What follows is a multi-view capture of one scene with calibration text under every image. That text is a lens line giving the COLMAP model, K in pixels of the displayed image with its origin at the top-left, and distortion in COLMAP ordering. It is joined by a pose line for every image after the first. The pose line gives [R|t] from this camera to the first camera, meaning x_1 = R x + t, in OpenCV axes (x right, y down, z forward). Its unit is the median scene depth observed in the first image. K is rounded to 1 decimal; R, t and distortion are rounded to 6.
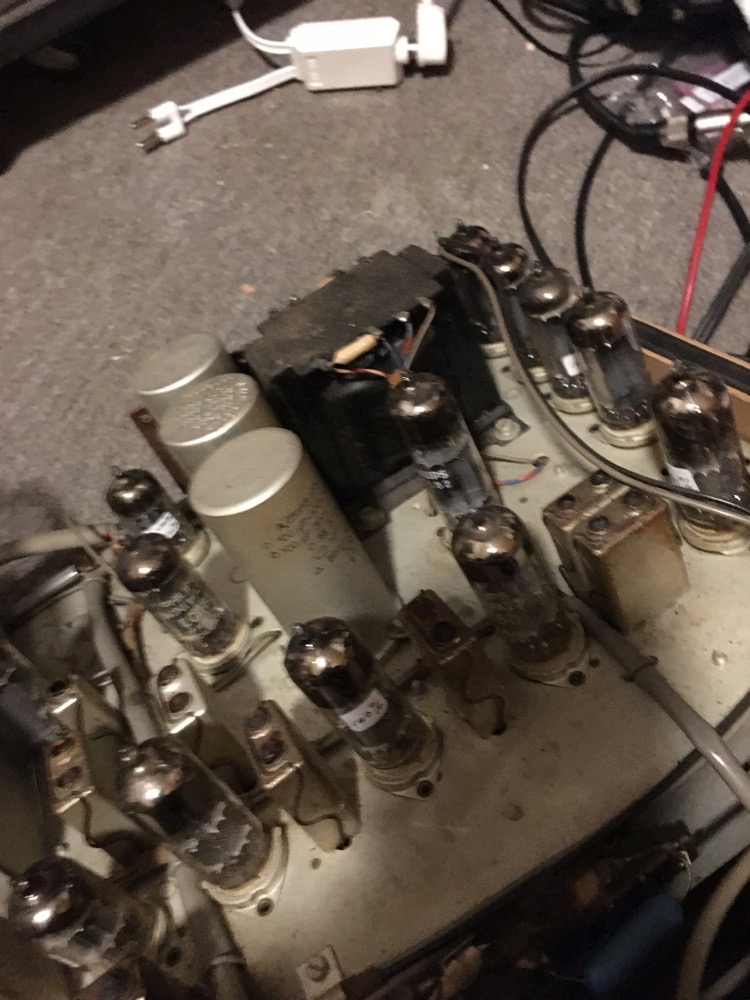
lens RADIAL K [[838.0, 0, 375.0], [0, 838.0, 500.0], [0, 0, 1]] dist [0.002212, -0.013482]
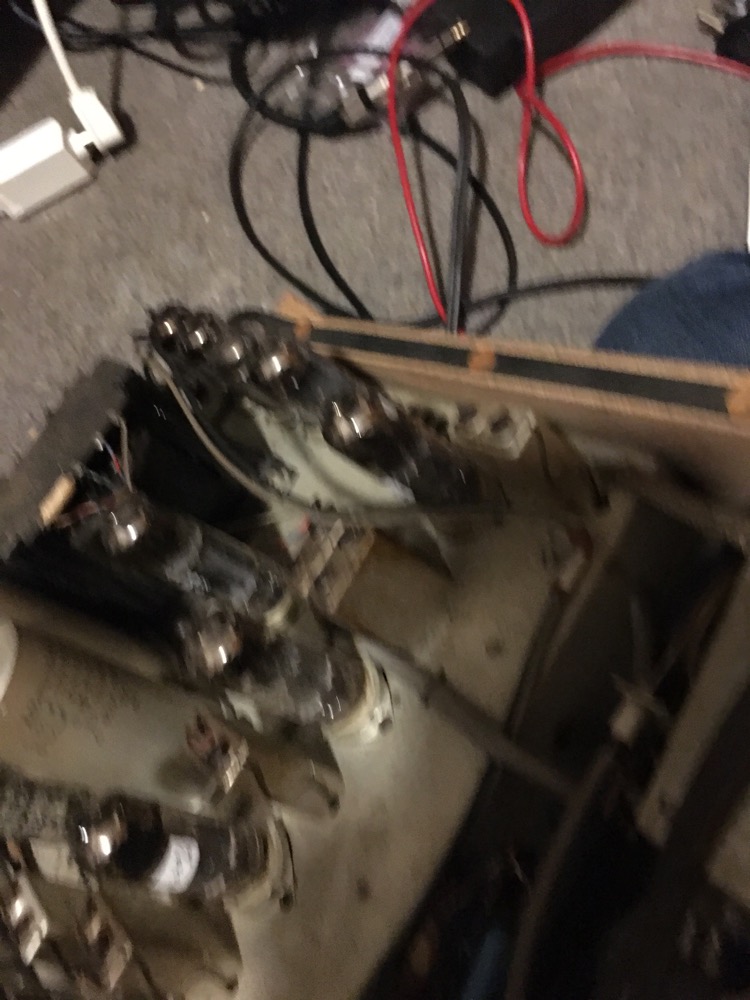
lens RADIAL K [[838.0, 0, 375.0], [0, 838.0, 500.0], [0, 0, 1]] dist [0.002212, -0.013482]
pose [[0.901932, -0.431406, 0.020193, 0.157769], [0.431473, 0.902125, 0.001150, -0.012399], [-0.018713, 0.007676, 0.999795, 0.012911]]
